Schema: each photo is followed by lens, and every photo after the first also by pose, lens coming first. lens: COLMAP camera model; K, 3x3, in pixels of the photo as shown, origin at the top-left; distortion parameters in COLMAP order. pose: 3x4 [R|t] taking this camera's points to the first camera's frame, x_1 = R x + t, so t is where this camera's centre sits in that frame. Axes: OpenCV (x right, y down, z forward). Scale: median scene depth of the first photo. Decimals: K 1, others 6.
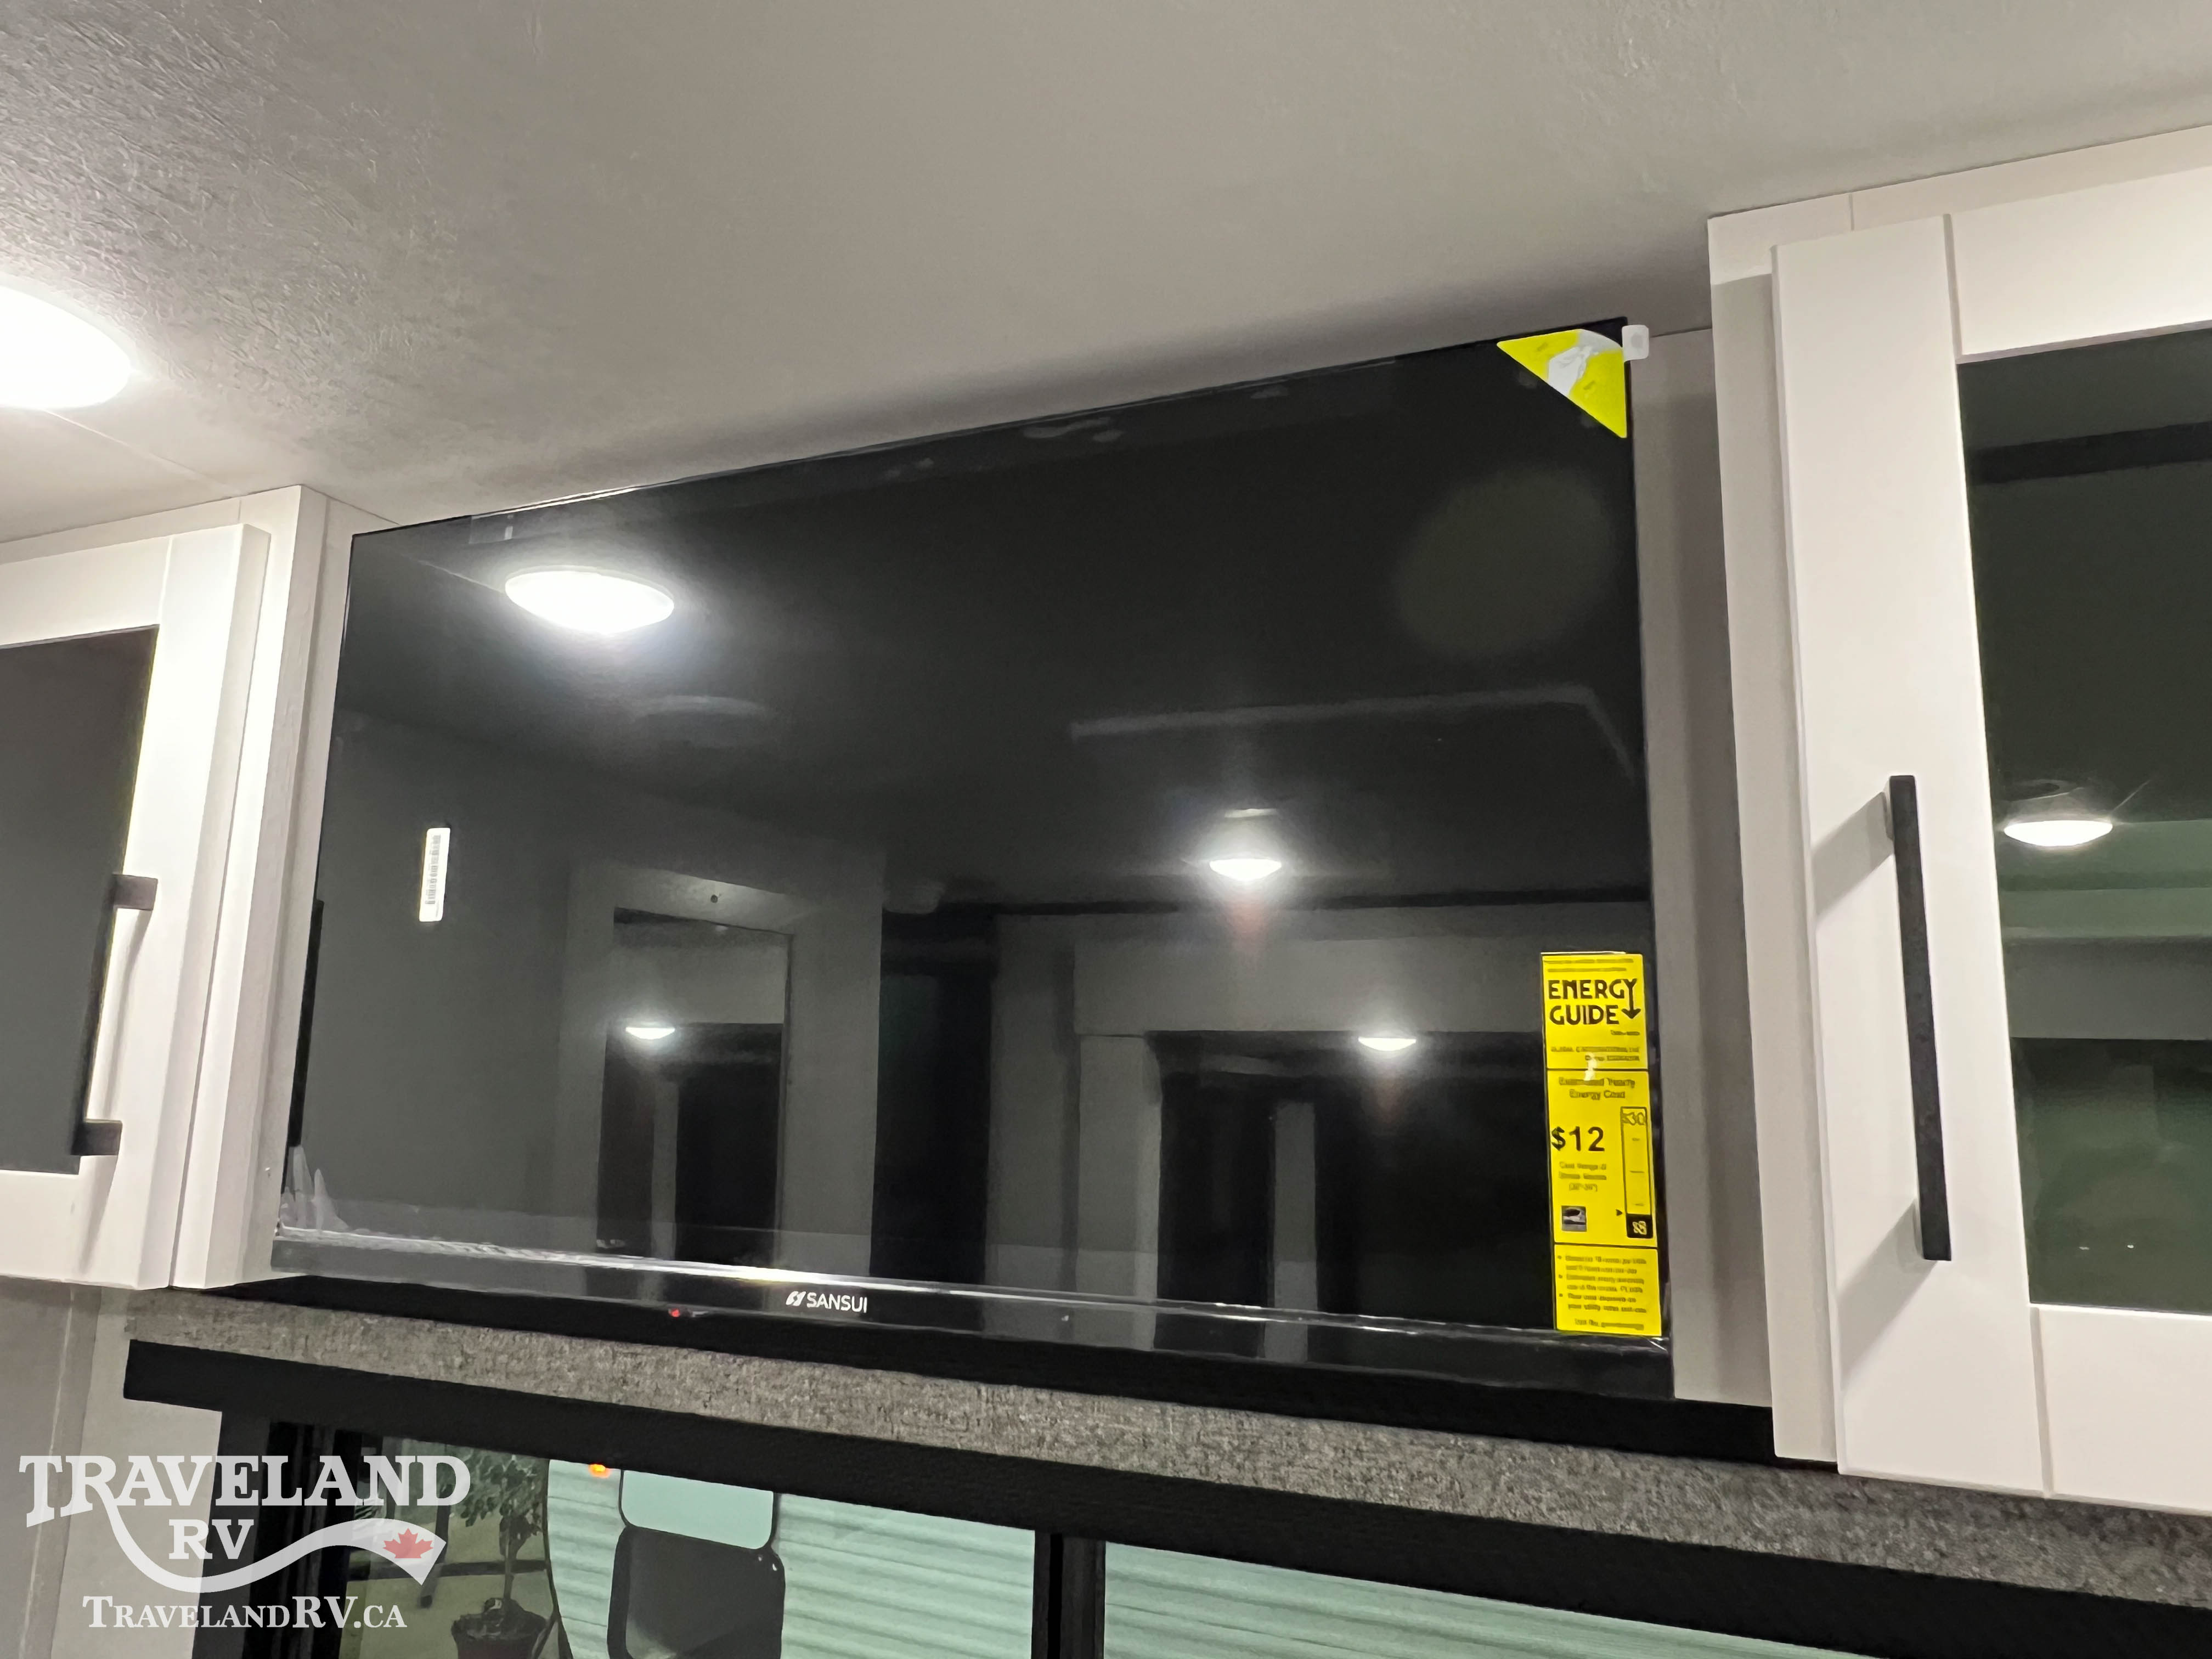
lens RADIAL K [[1487.9, 0, 1124.3], [0, 1487.9, 821.3], [0, 0, 1]] dist [0.002070, -0.004400]
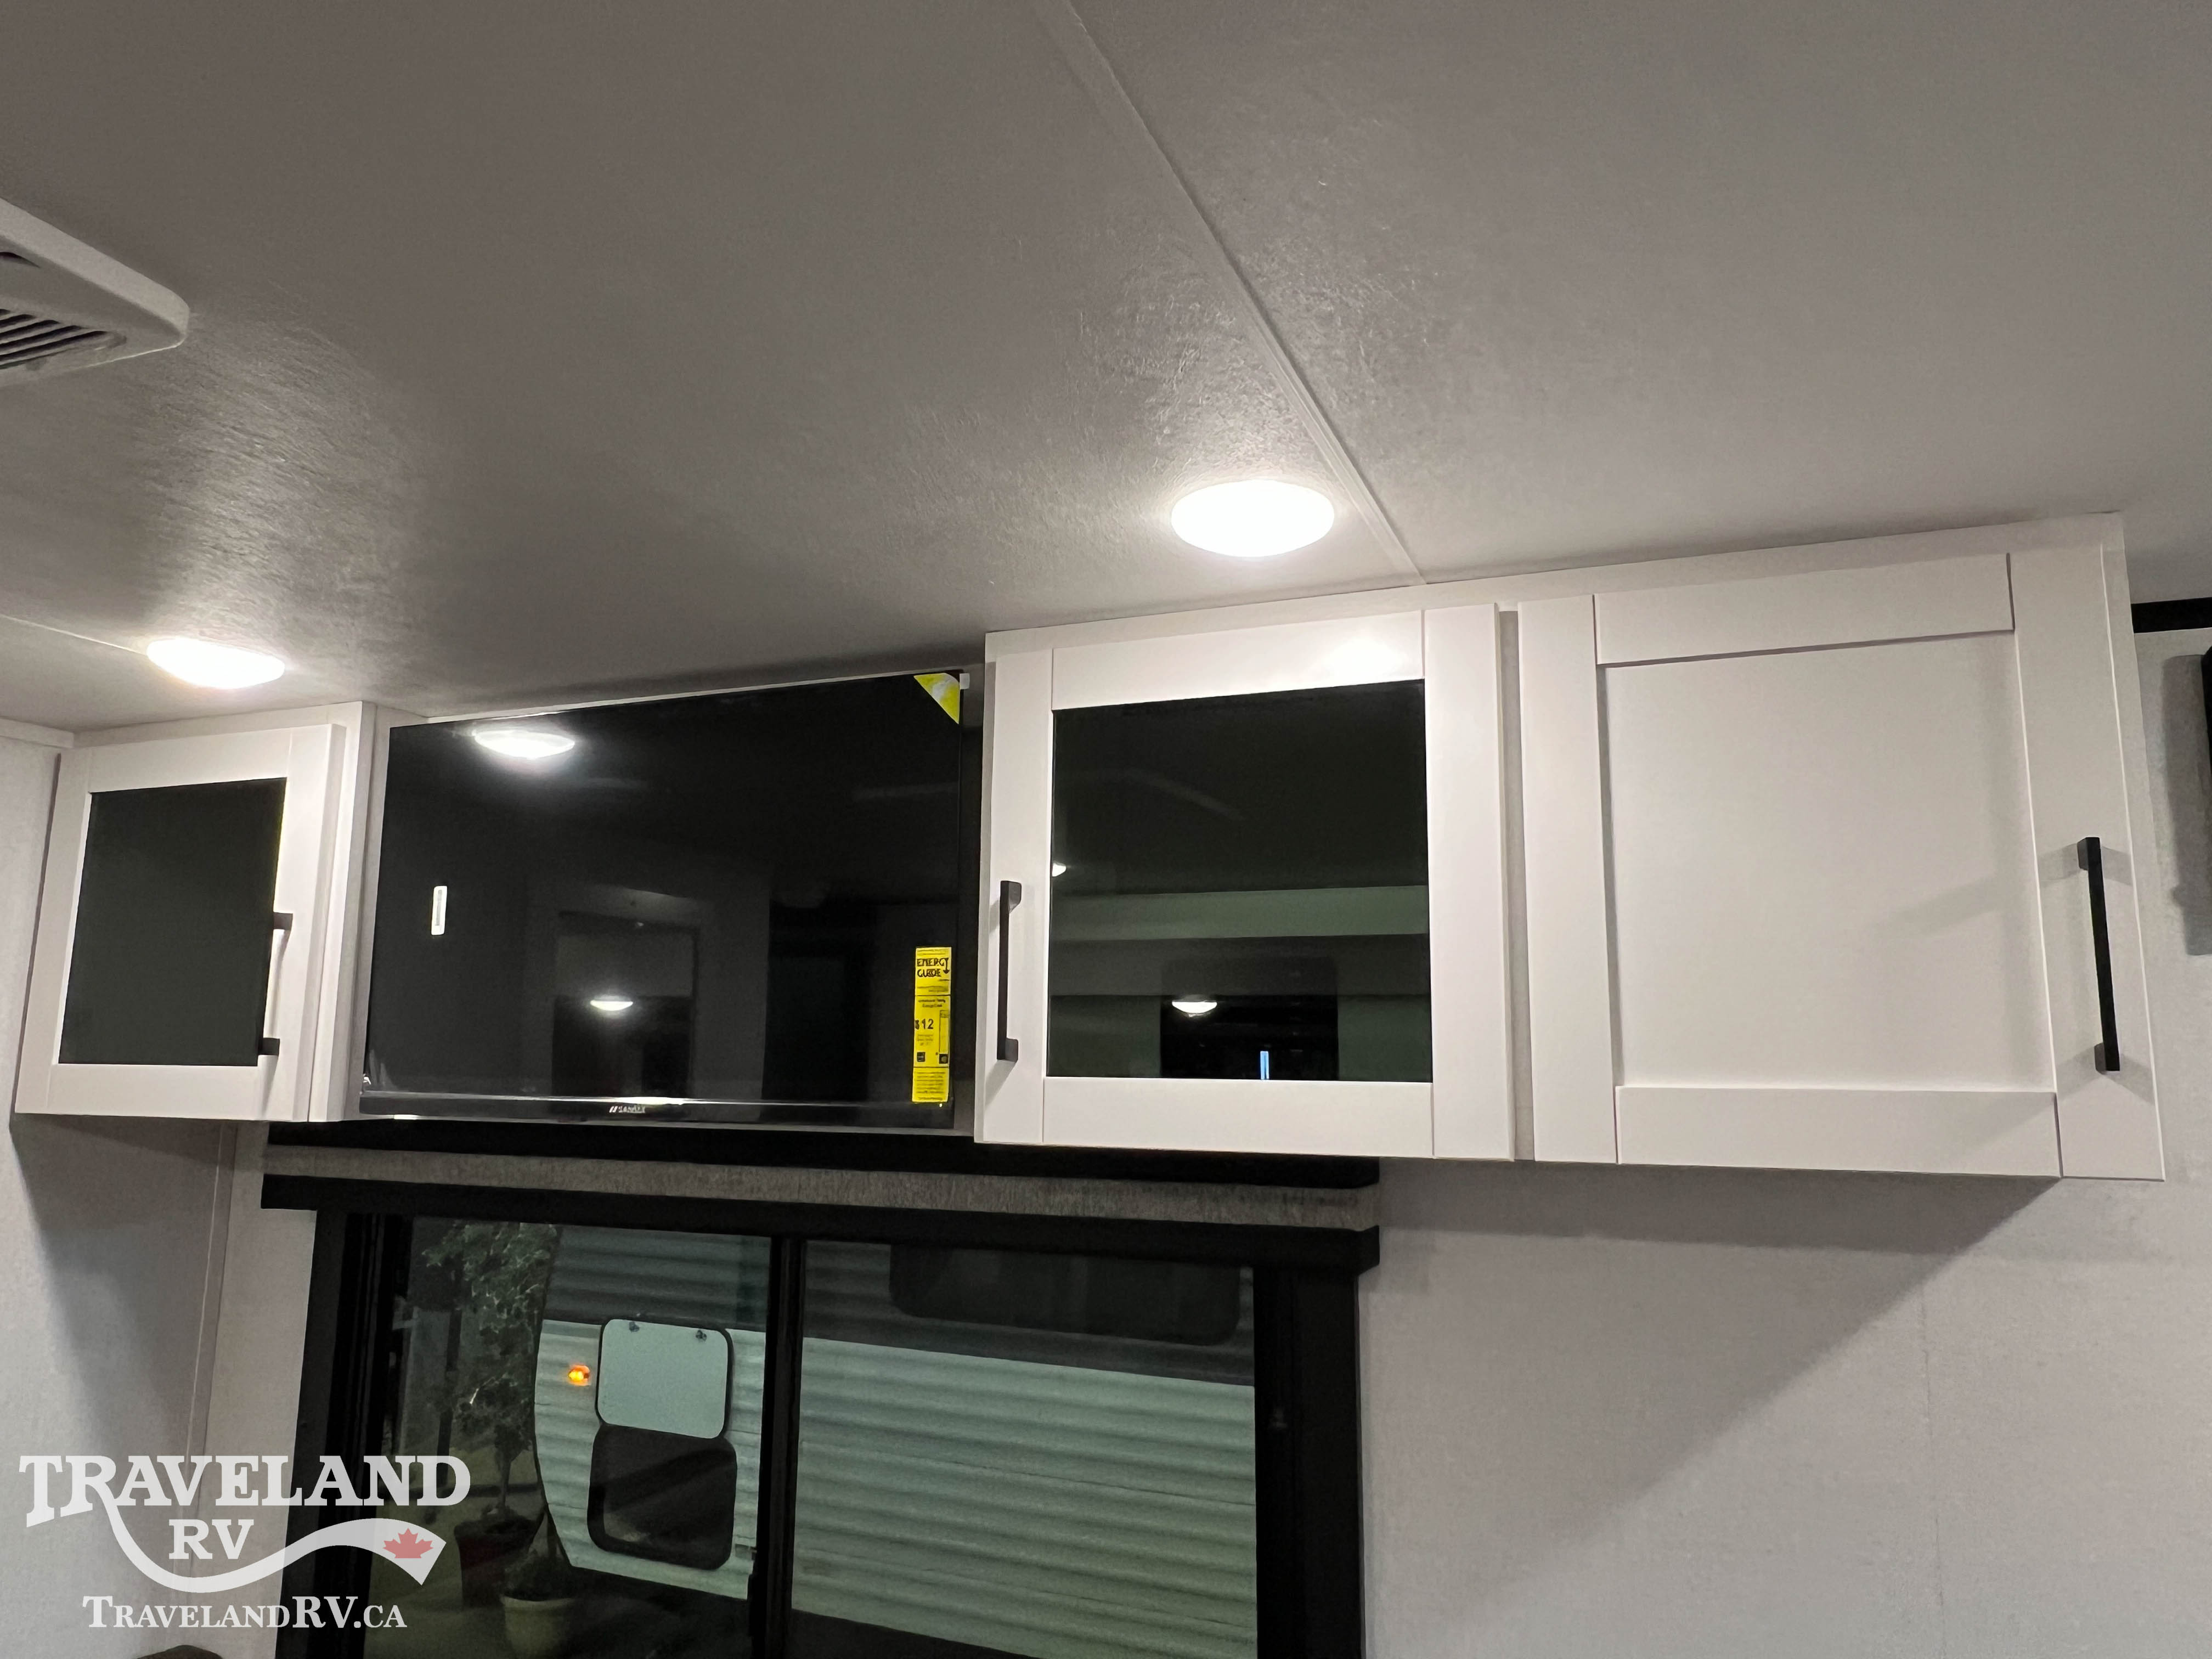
lens RADIAL K [[1482.3, 0, 1136.9], [0, 1482.3, 830.2], [0, 0, 1]] dist [0.010355, -0.008631]
pose [[0.999819, -0.010653, 0.015792, 0.421194], [0.010288, 0.999681, 0.023047, -0.104459], [-0.016032, -0.022880, 0.999610, -0.957884]]
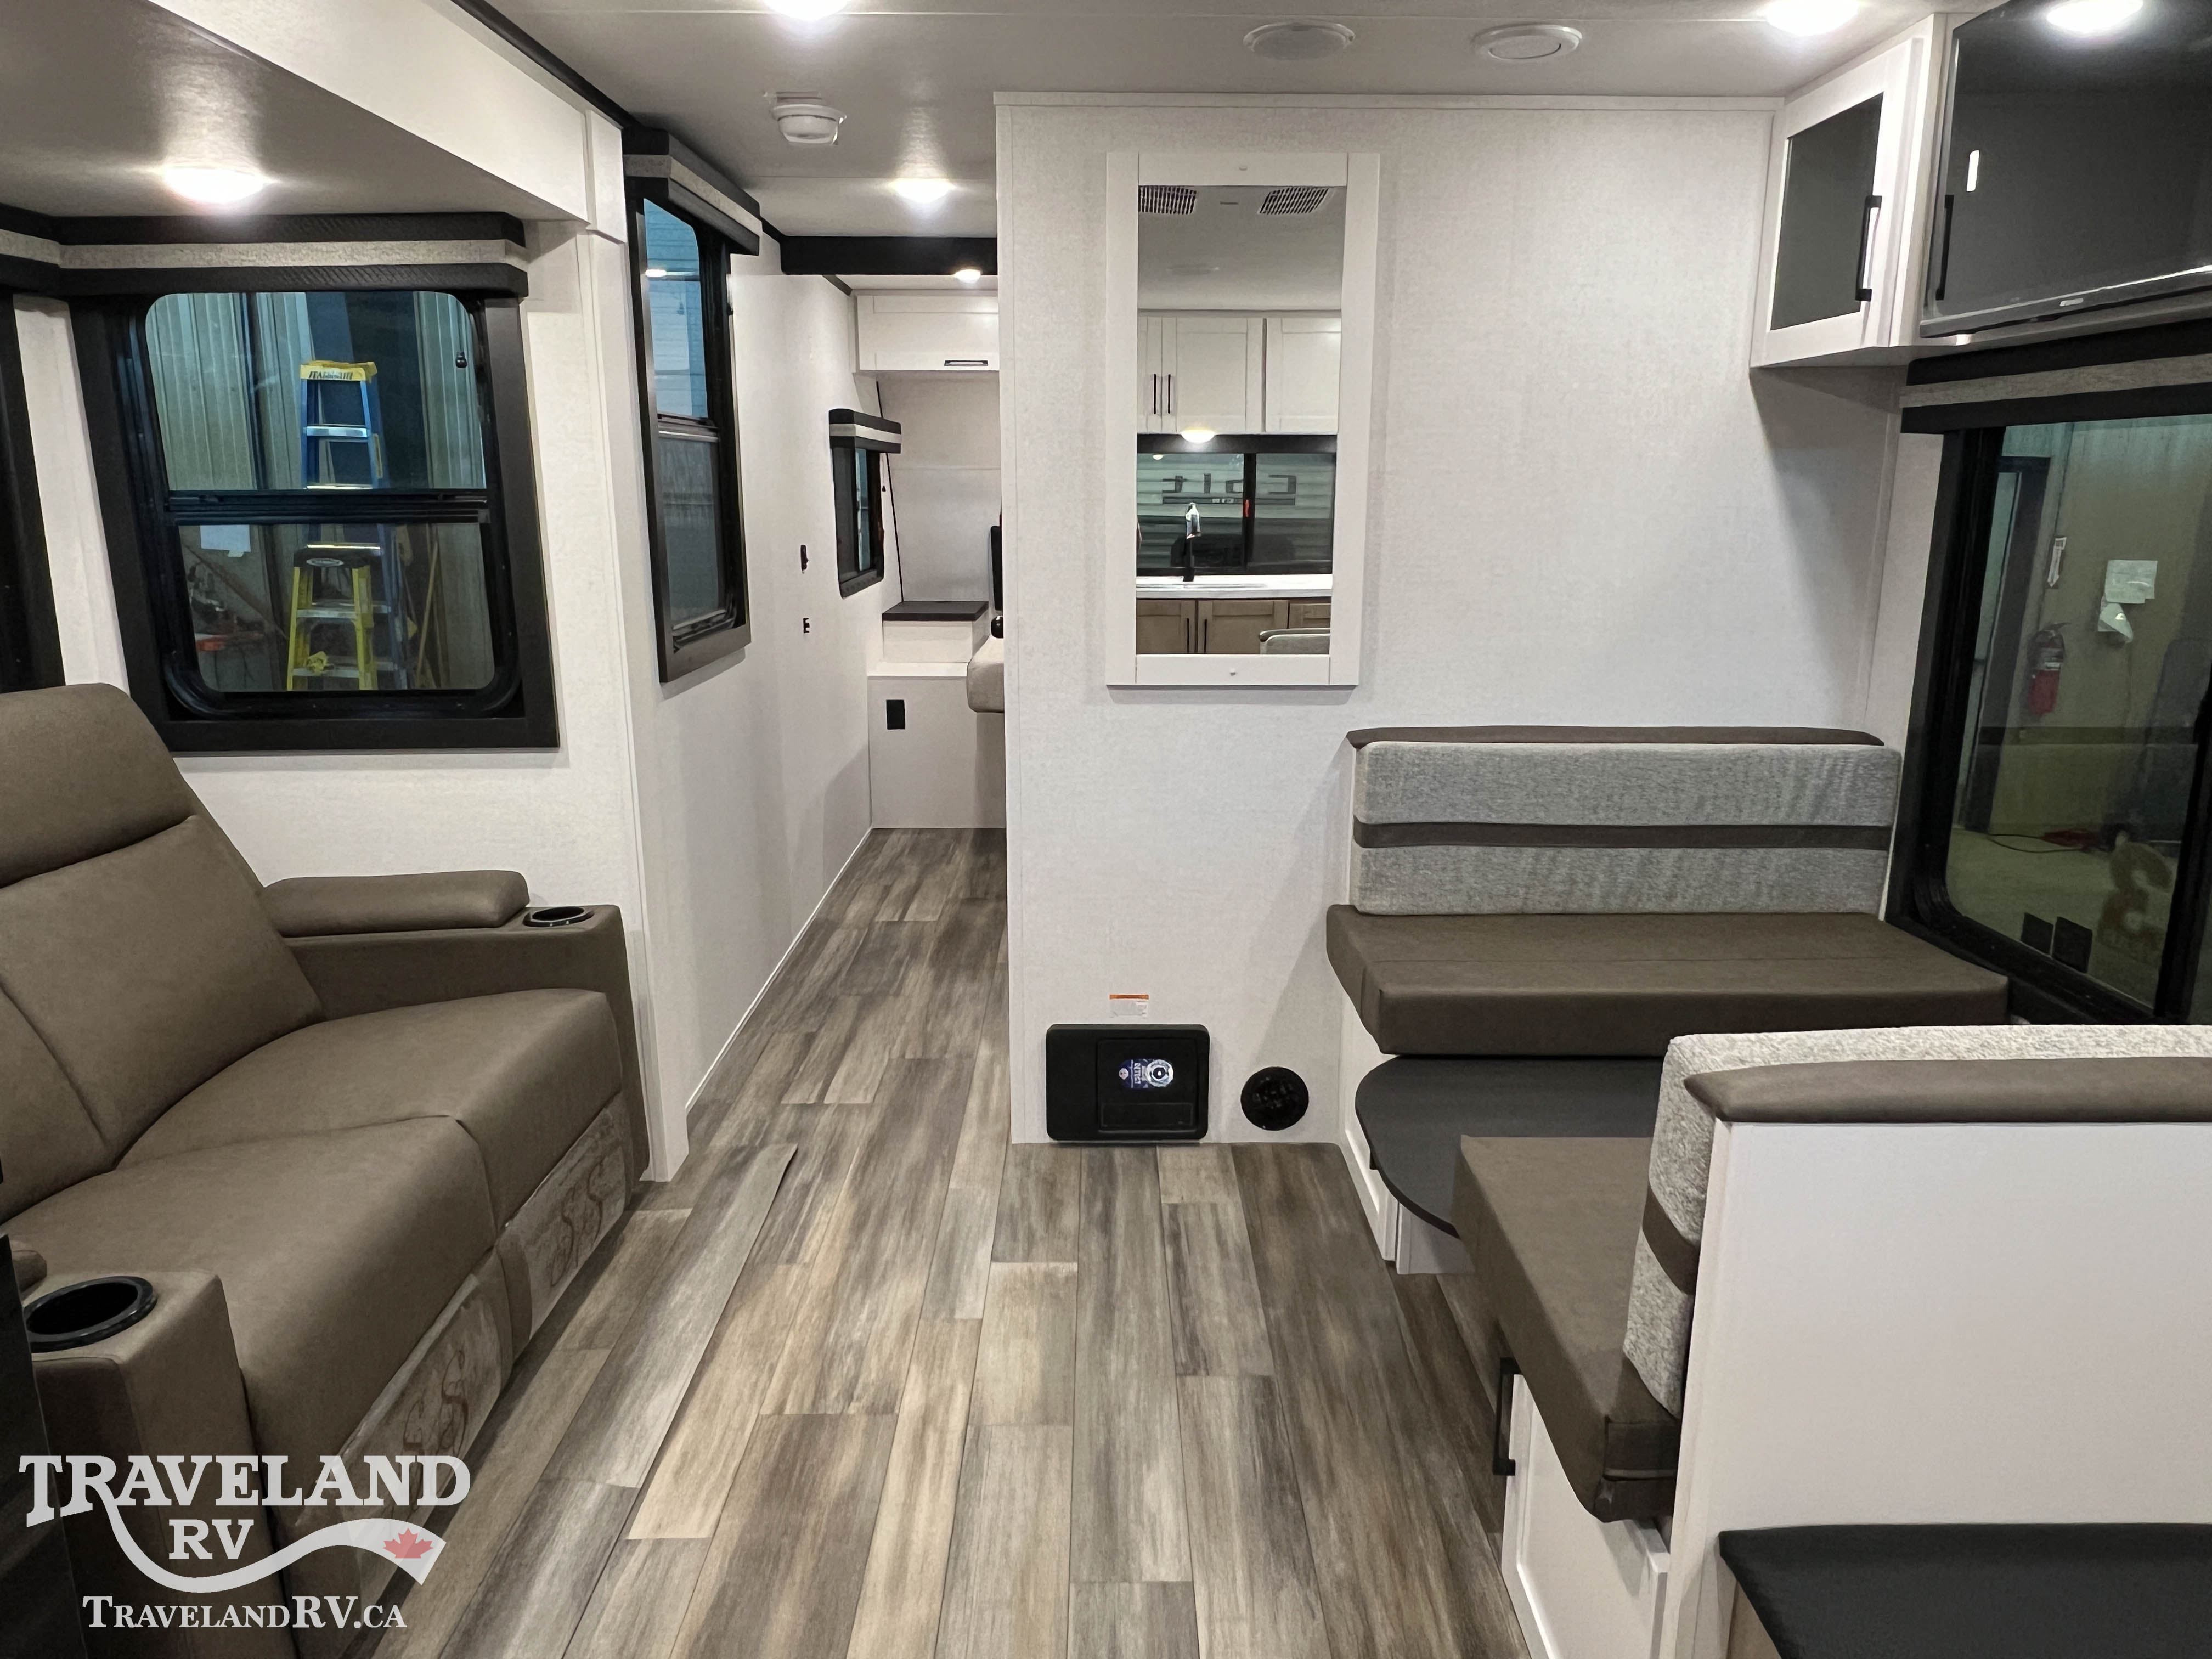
lens RADIAL K [[1483.1, 0, 1117.5], [0, 1483.1, 826.3], [0, 0, 1]] dist [0.000294, -0.001825]
pose [[0.392359, 0.189302, -0.900122, 1.463916], [0.171944, 0.946248, 0.273952, 0.149932], [0.903598, -0.262258, 0.338719, -1.485656]]
